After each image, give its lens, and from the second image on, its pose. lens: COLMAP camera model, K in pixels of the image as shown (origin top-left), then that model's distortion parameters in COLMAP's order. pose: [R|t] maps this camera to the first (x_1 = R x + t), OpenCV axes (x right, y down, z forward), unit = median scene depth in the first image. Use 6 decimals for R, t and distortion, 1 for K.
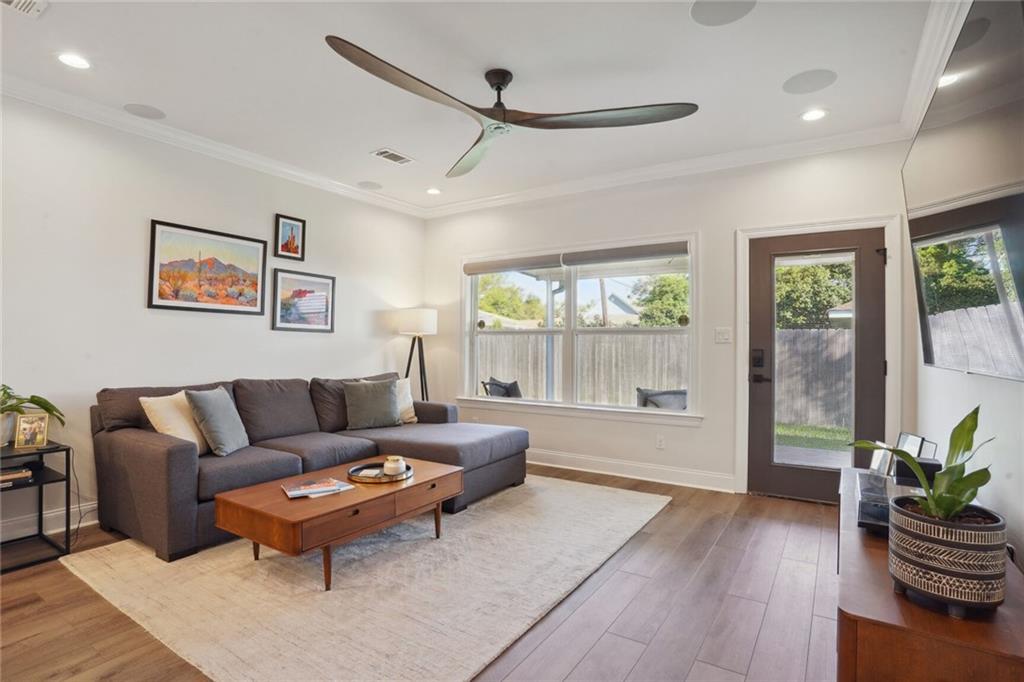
lens RADIAL K [[516.5, 0, 498.4], [0, 516.5, 336.7], [0, 0, 1]] dist [-0.047355, 0.016242]
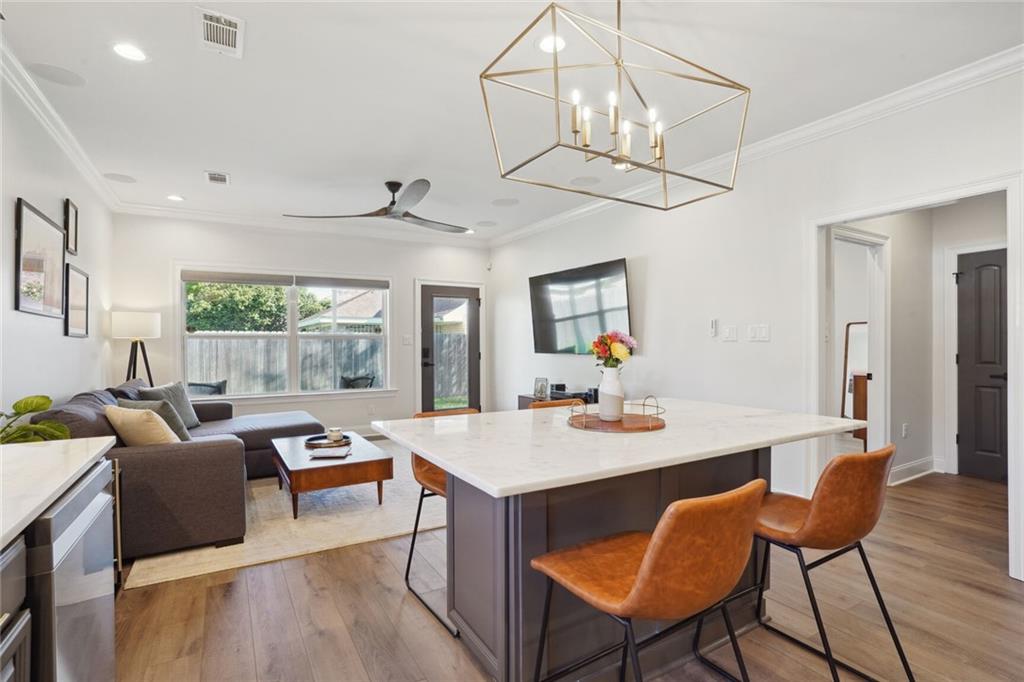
lens RADIAL K [[516.5, 0, 512.8], [0, 516.5, 341.0], [0, 0, 1]] dist [-0.047355, 0.016242]
pose [[0.423688, -0.009007, 0.905763, -0.923503], [-0.005167, 0.999910, 0.012361, -0.021115], [-0.905793, -0.009917, 0.423604, -0.030219]]
